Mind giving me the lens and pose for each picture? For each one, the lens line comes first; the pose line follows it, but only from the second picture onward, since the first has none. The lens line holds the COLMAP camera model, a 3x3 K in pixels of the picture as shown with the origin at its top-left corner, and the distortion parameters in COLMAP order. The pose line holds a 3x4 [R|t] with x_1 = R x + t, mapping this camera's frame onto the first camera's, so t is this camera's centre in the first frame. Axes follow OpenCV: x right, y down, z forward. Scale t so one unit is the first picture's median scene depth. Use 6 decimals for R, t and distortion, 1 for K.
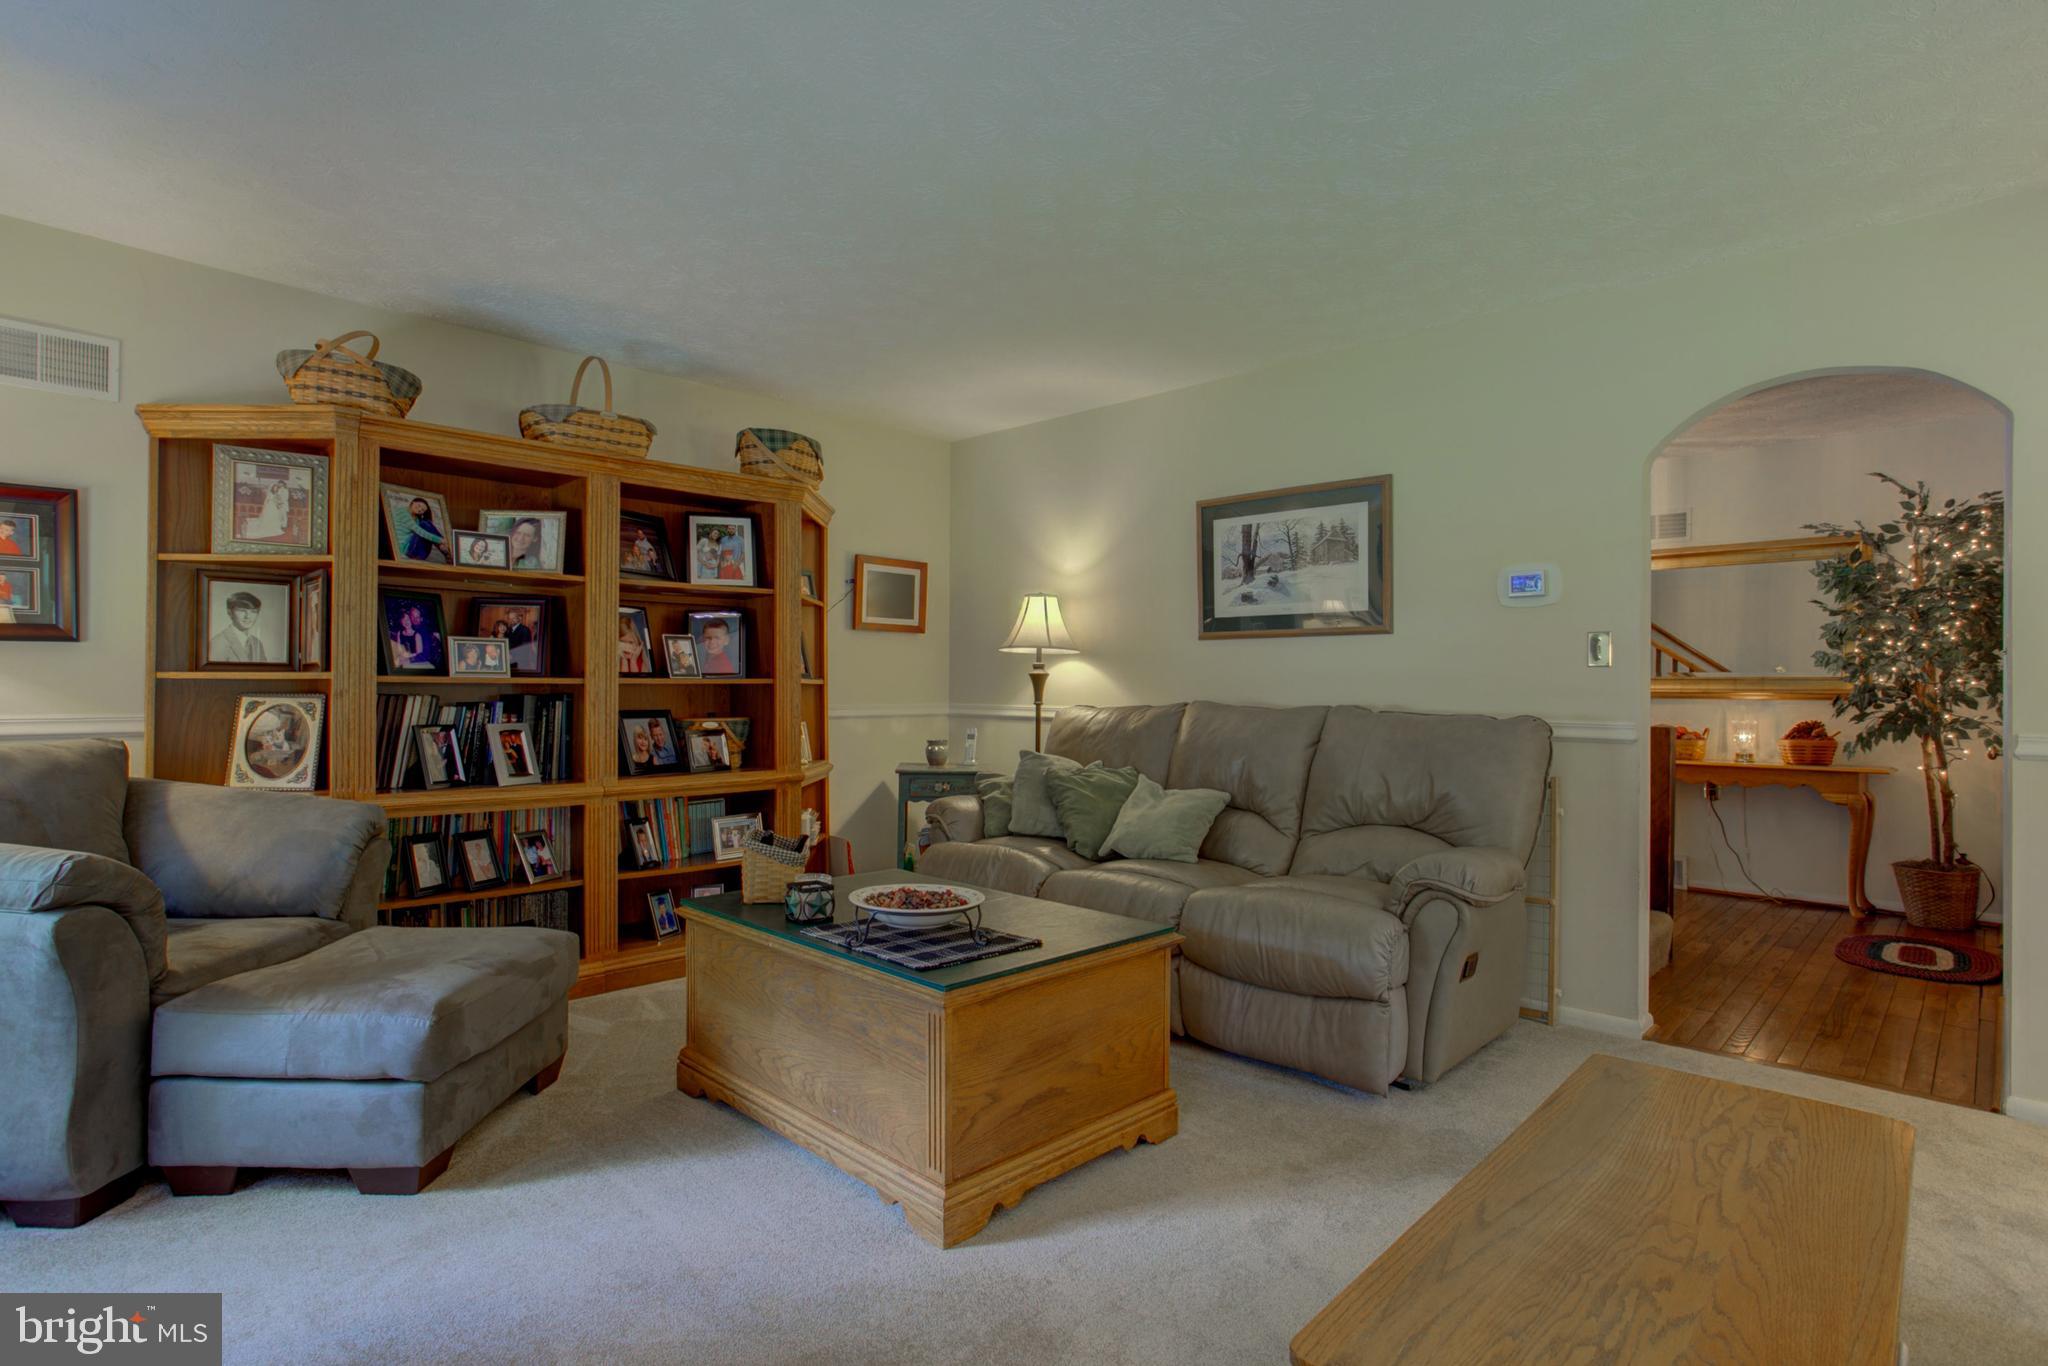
lens RADIAL K [[1038.0, 0, 1018.3], [0, 1038.0, 695.1], [0, 0, 1]] dist [-0.058272, 0.037159]
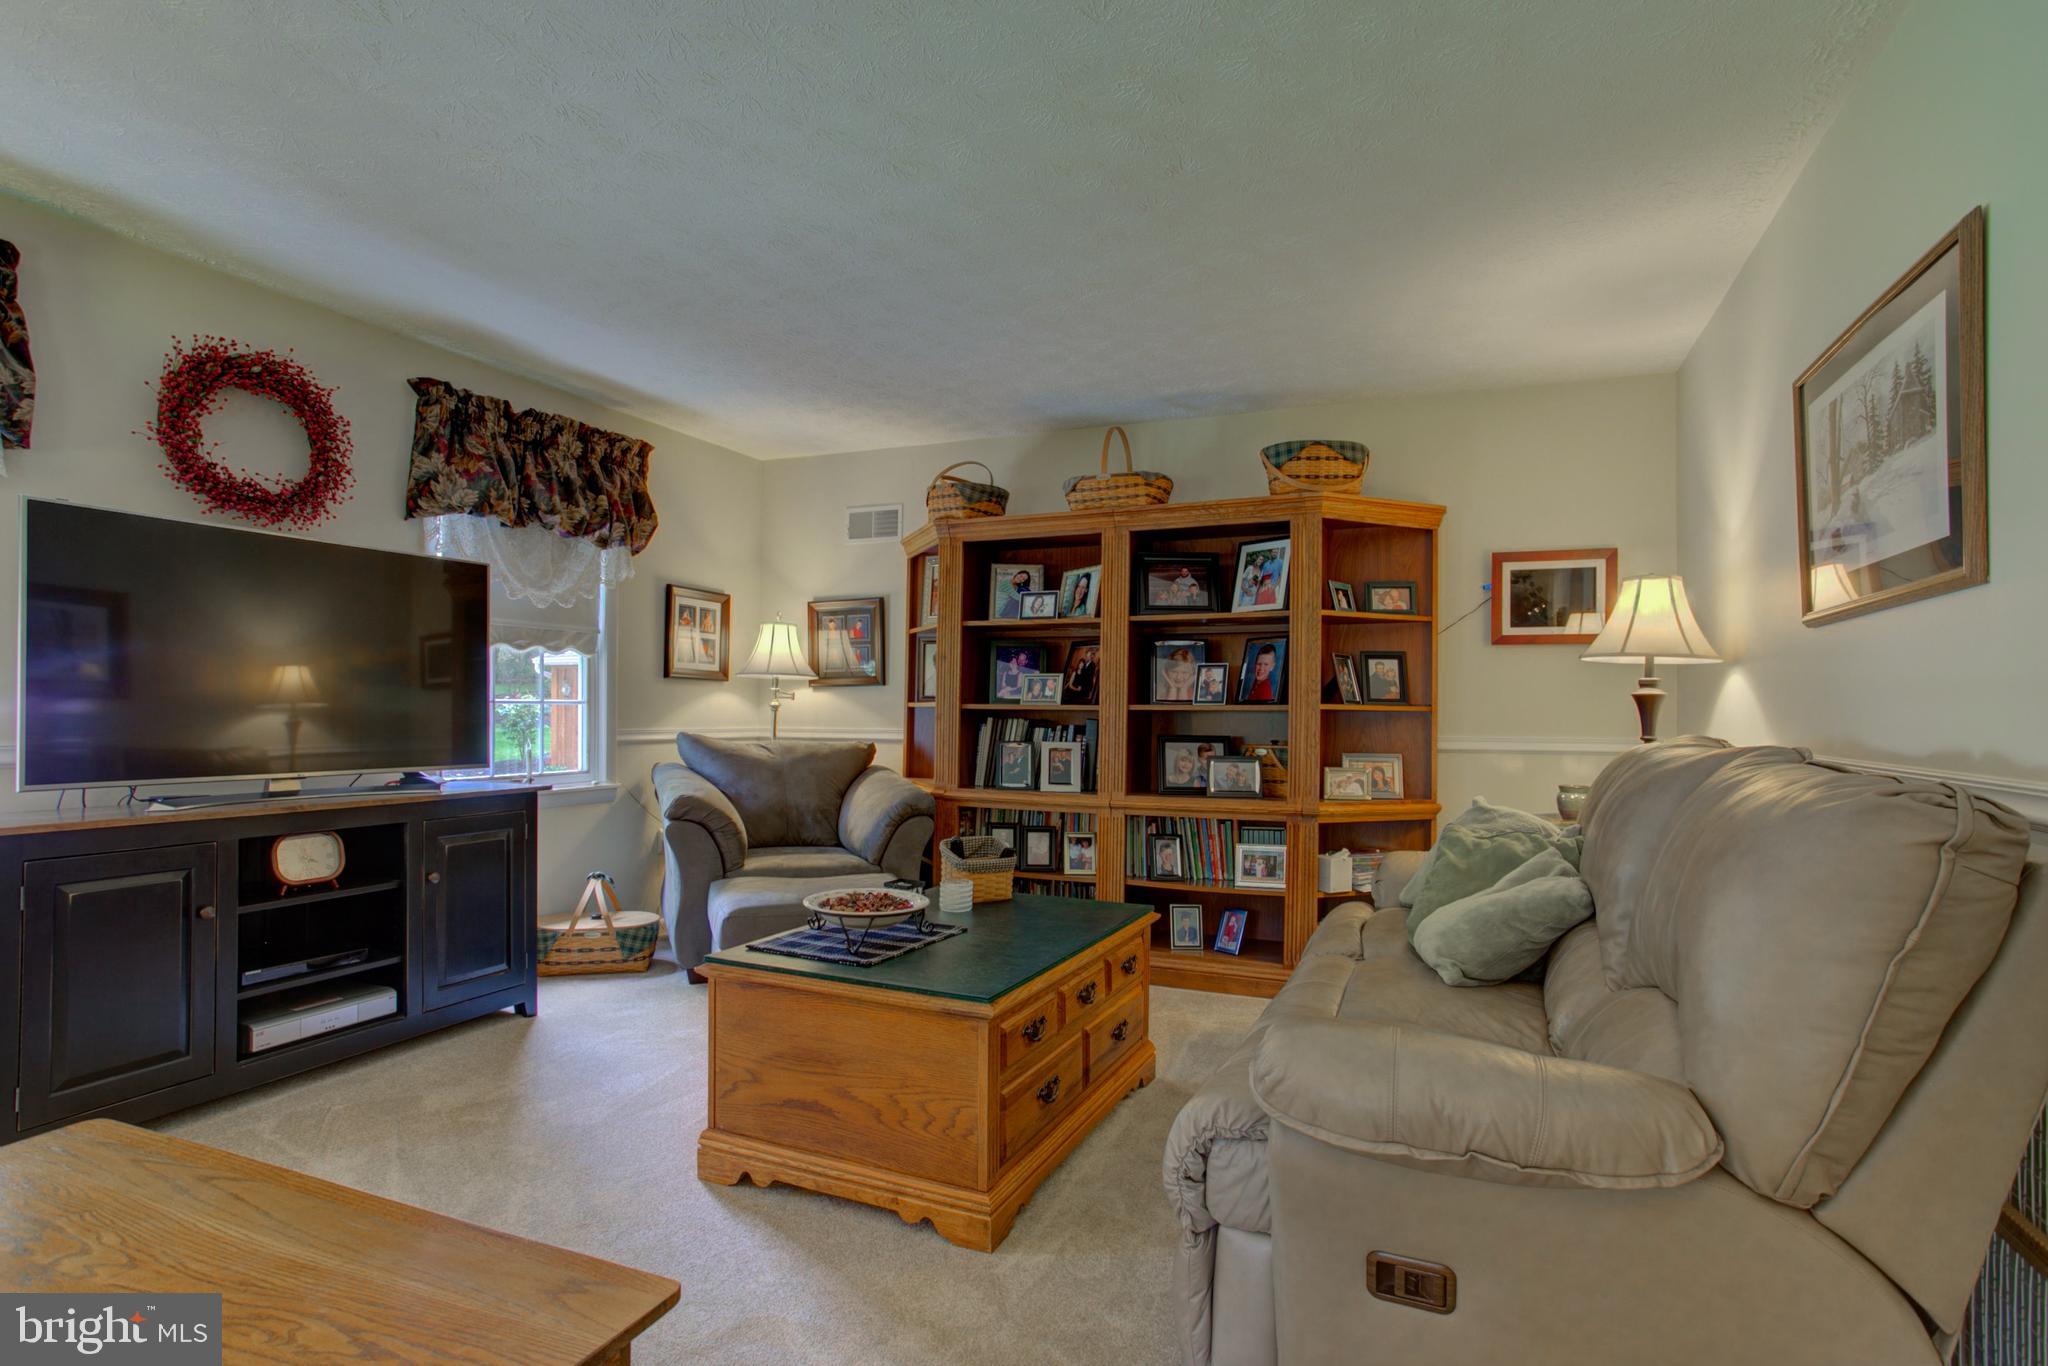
lens RADIAL K [[1038.0, 0, 1018.3], [0, 1038.0, 695.1], [0, 0, 1]] dist [-0.058272, 0.037159]
pose [[0.345724, -0.017999, -0.938163, 0.637736], [-0.013375, 0.999620, -0.024107, 0.001815], [0.938241, 0.020883, 0.345352, 0.499534]]
